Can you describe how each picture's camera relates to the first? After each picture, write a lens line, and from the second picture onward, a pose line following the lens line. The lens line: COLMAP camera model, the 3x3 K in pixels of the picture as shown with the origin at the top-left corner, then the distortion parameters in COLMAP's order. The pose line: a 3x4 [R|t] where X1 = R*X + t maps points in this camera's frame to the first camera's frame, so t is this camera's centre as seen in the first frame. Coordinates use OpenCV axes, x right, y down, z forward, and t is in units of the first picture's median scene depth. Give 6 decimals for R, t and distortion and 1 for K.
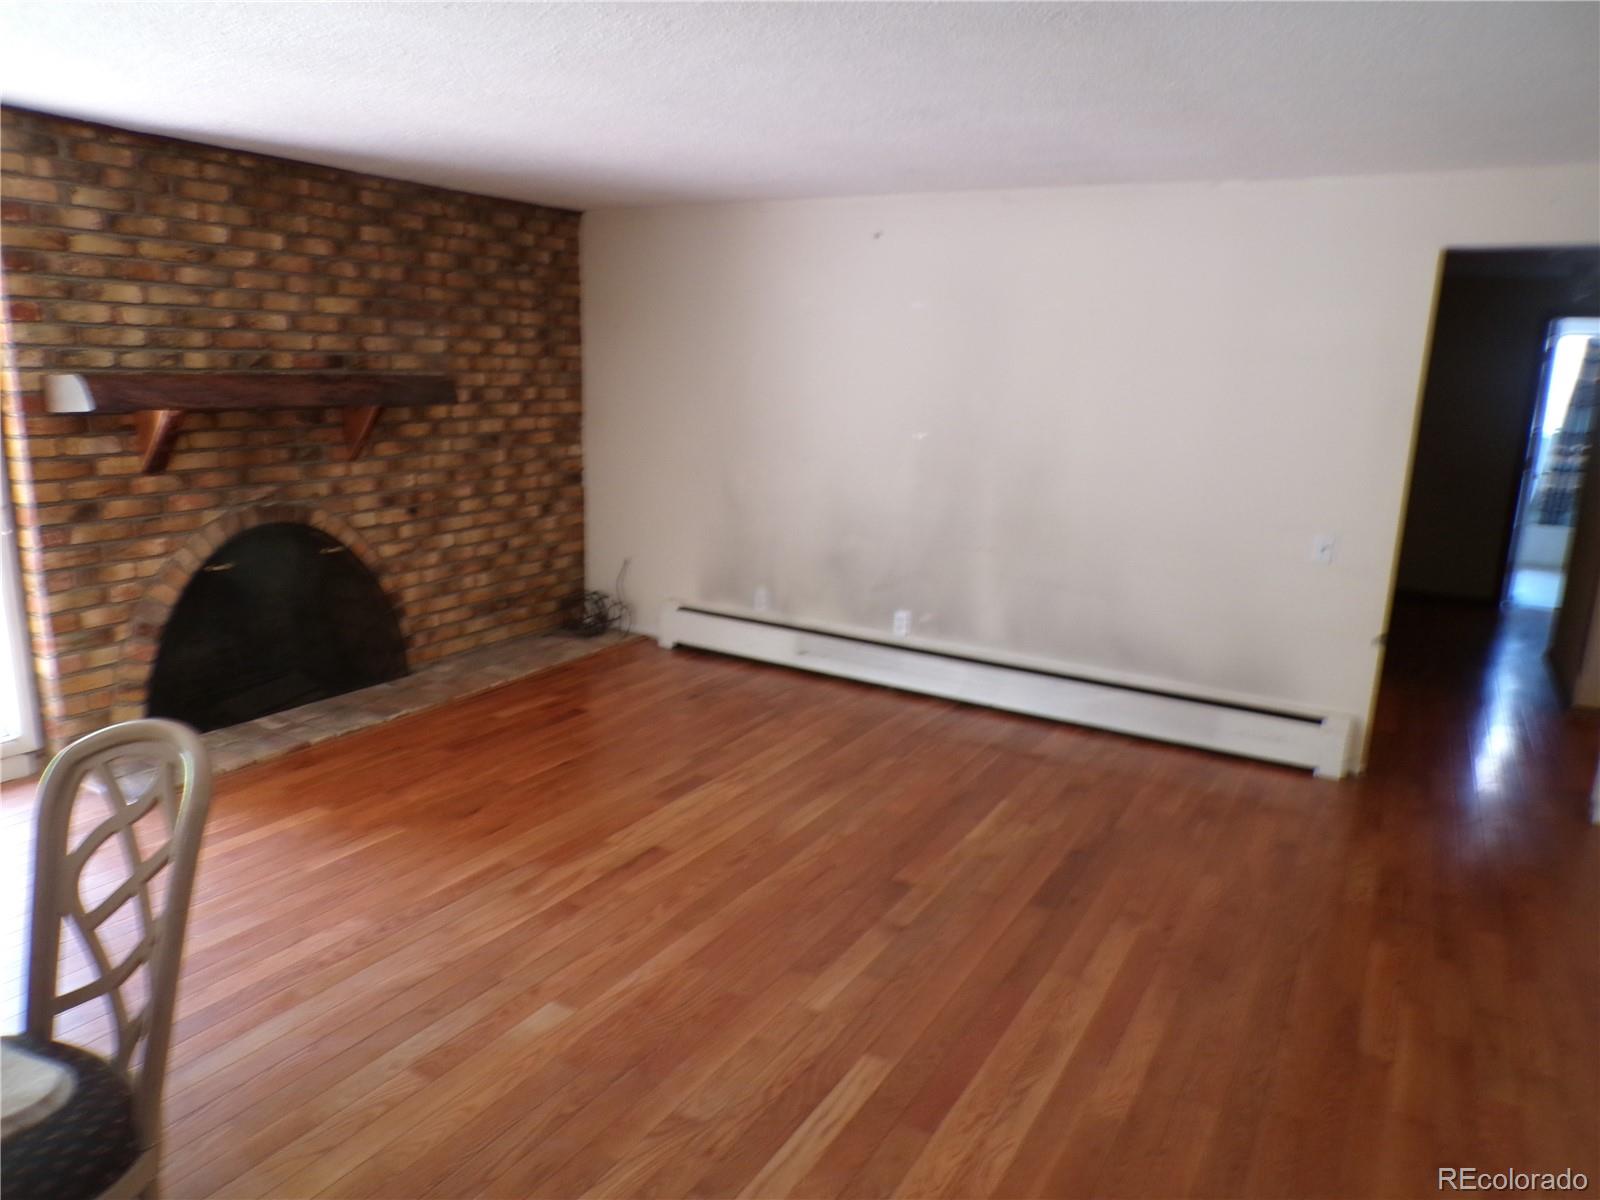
lens RADIAL K [[1083.1, 0, 800.5], [0, 1083.1, 608.3], [0, 0, 1]] dist [-0.045124, 0.023486]
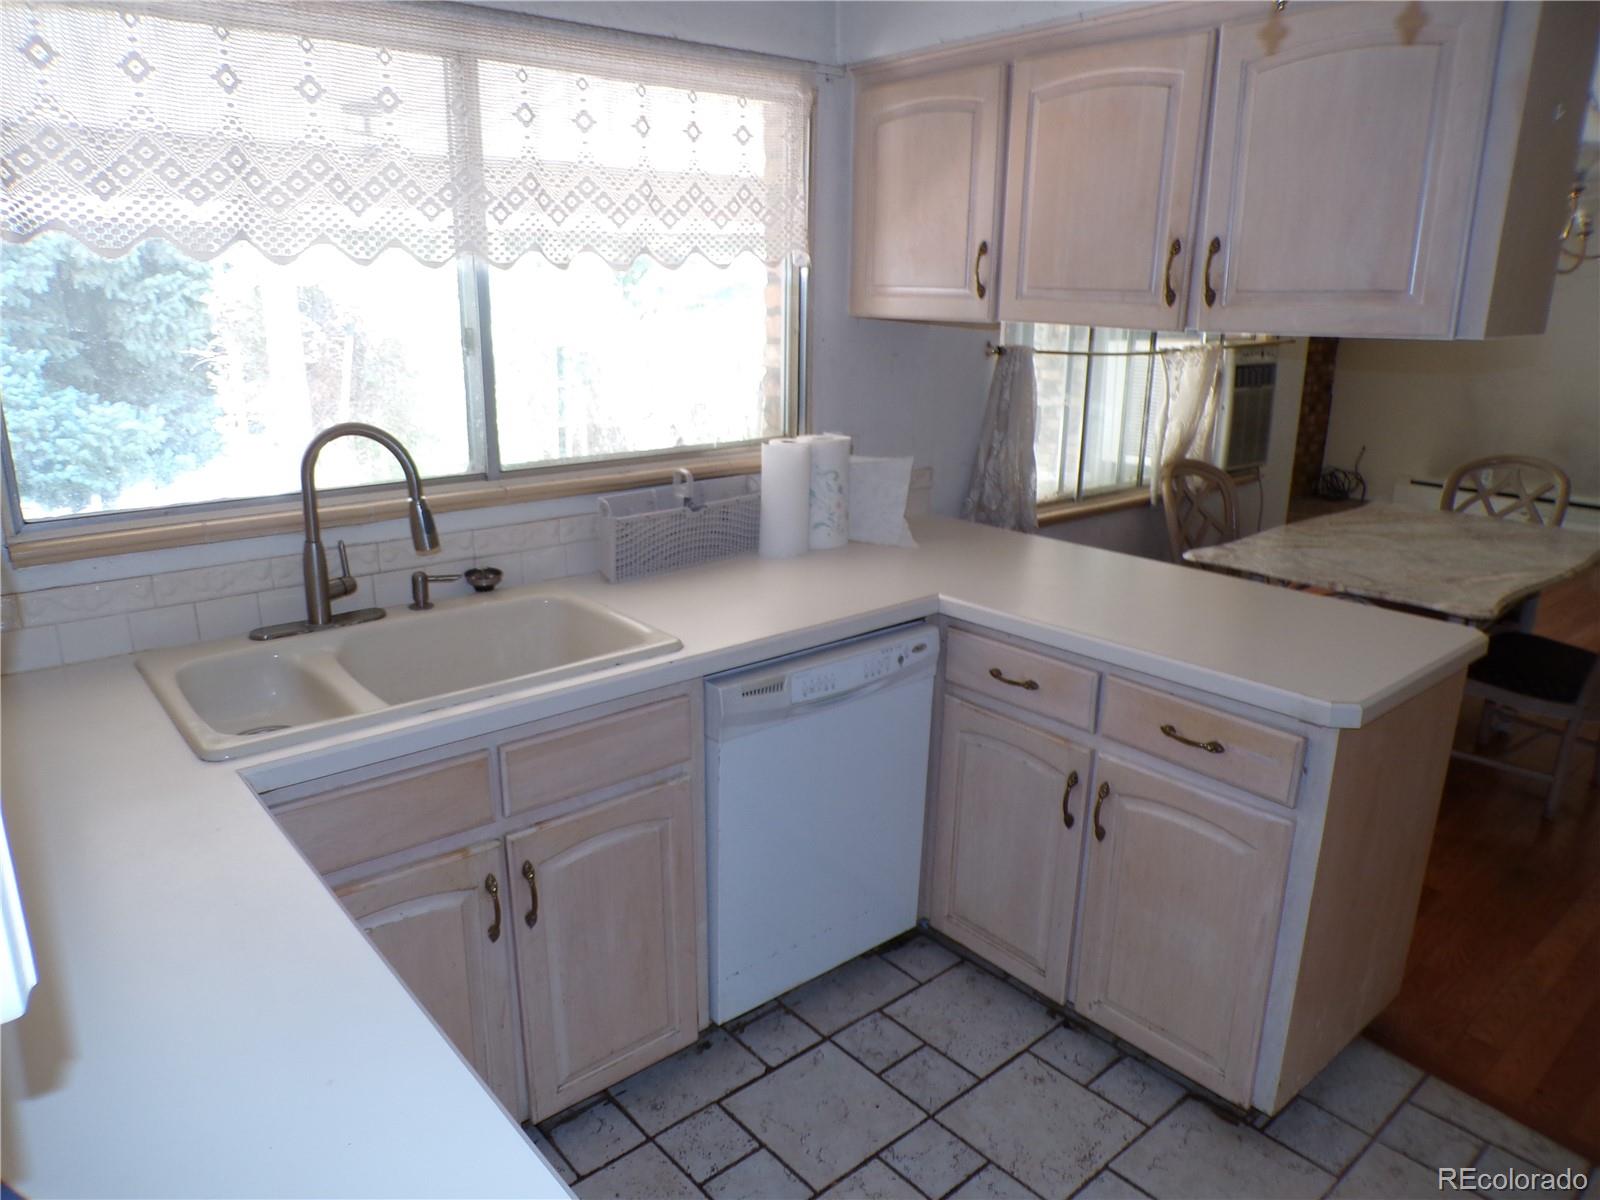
lens RADIAL K [[1083.1, 0, 804.5], [0, 1083.1, 595.9], [0, 0, 1]] dist [-0.045124, 0.023486]
pose [[0.944483, 0.071654, -0.320653, -0.501773], [-0.058038, 0.996968, 0.051836, 0.150700], [0.323395, -0.030348, 0.945777, -0.717010]]
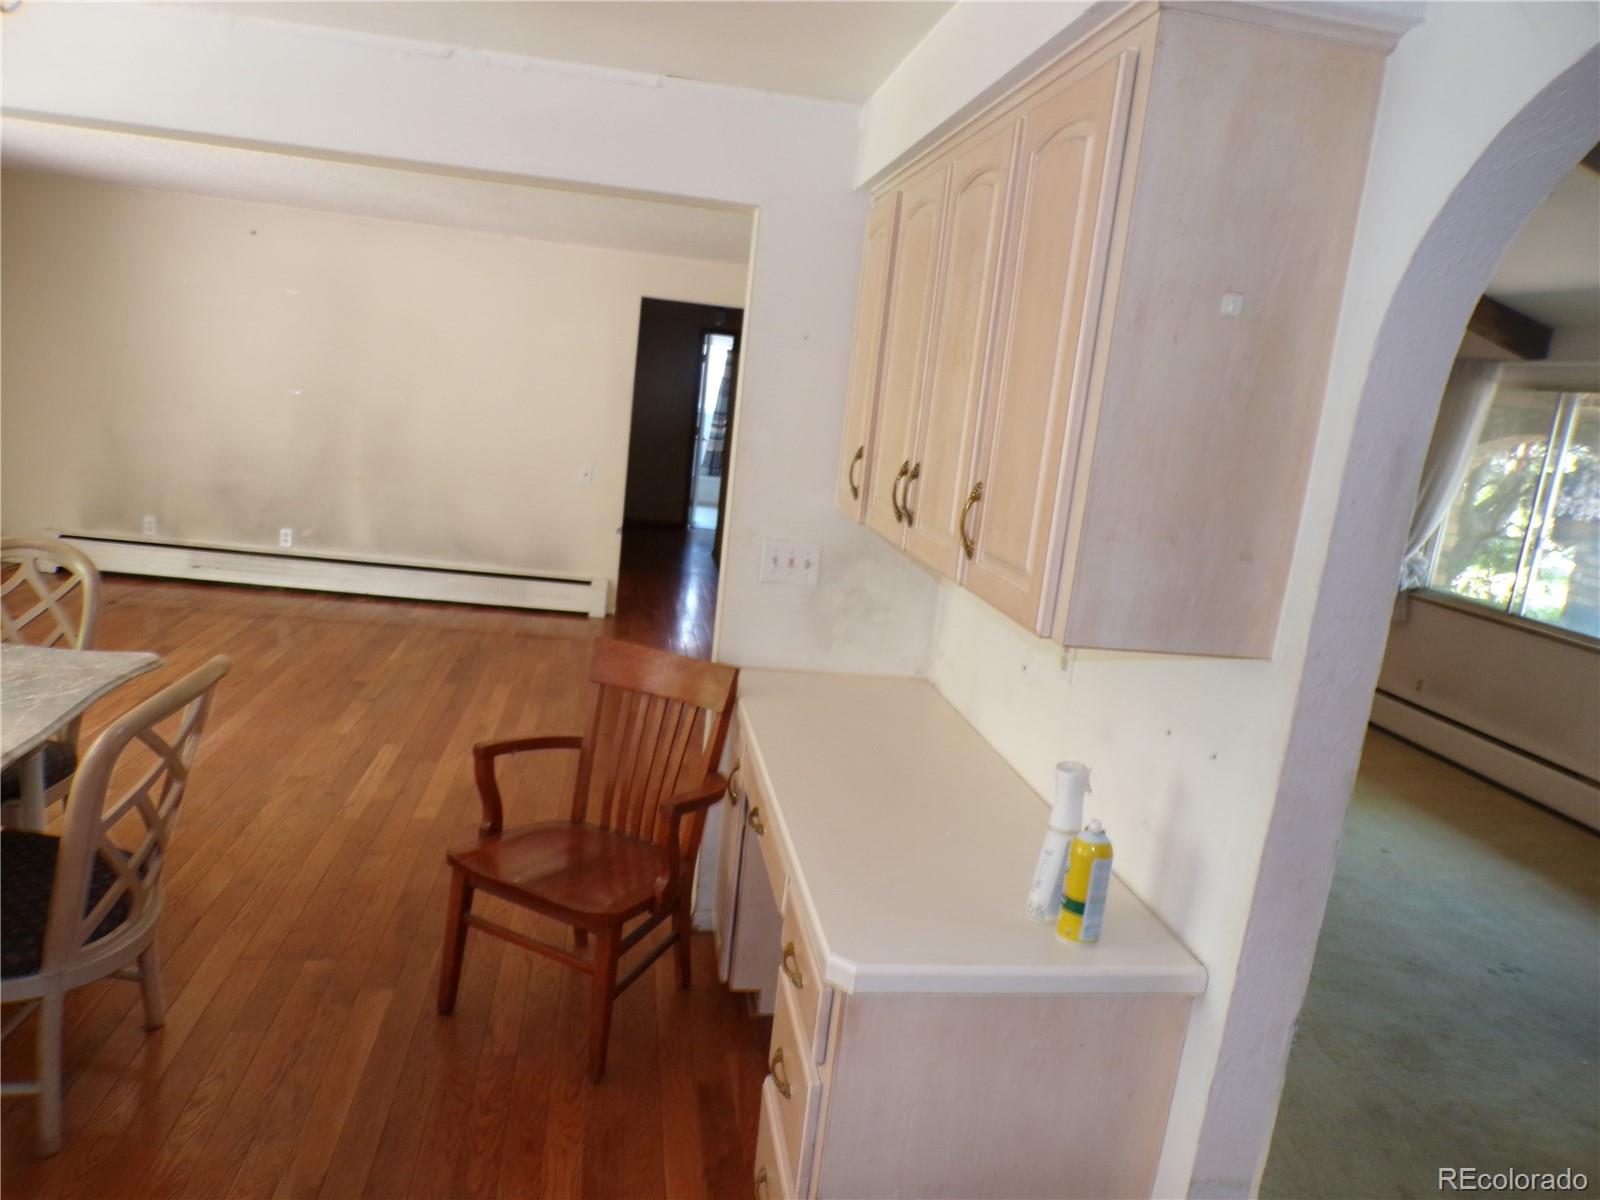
lens RADIAL K [[1083.1, 0, 794.5], [0, 1083.1, 610.5], [0, 0, 1]] dist [-0.045124, 0.023486]
pose [[0.779698, -0.069576, 0.622279, -0.264557], [0.050963, 0.997562, 0.047682, 0.078551], [-0.624079, -0.005464, 0.781342, -0.421500]]
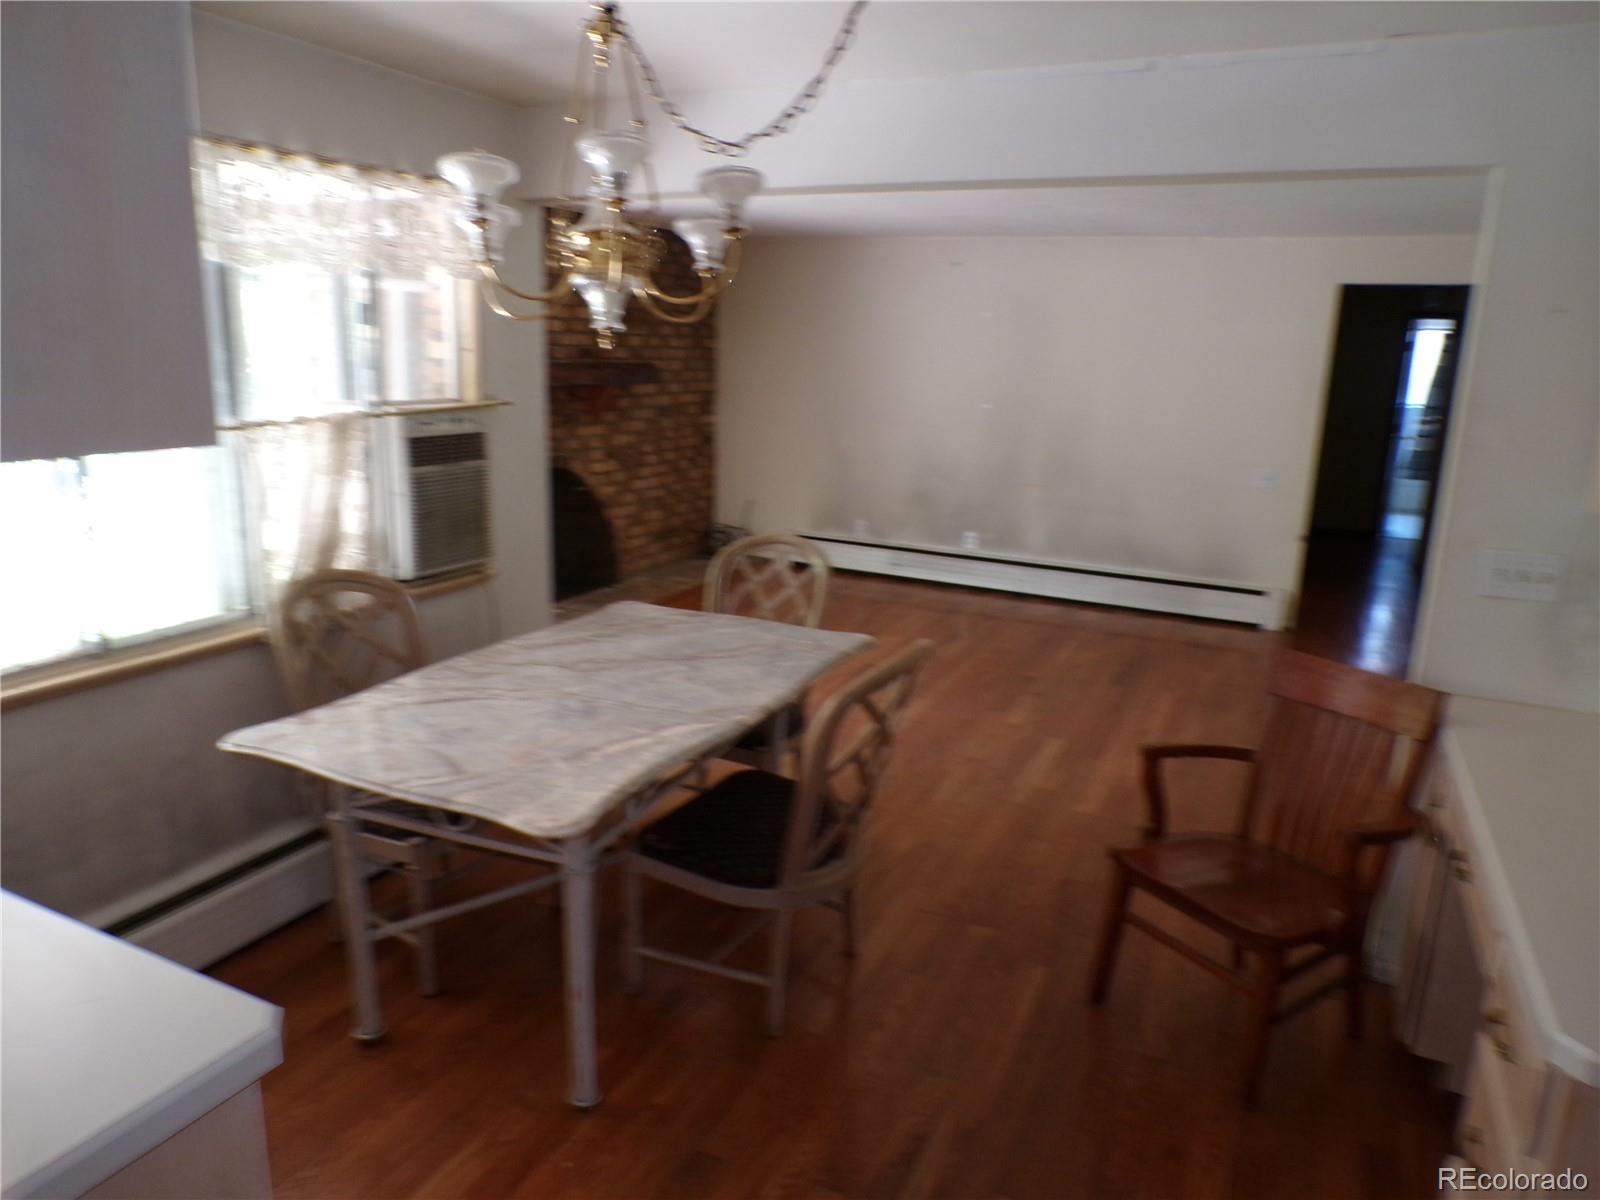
lens RADIAL K [[1083.1, 0, 797.0], [0, 1083.1, 611.2], [0, 0, 1]] dist [-0.045124, 0.023486]
pose [[0.996647, -0.017775, 0.079870, -0.275362], [0.016132, 0.999646, 0.021159, 0.080897], [-0.080218, -0.019799, 0.996581, -0.429562]]
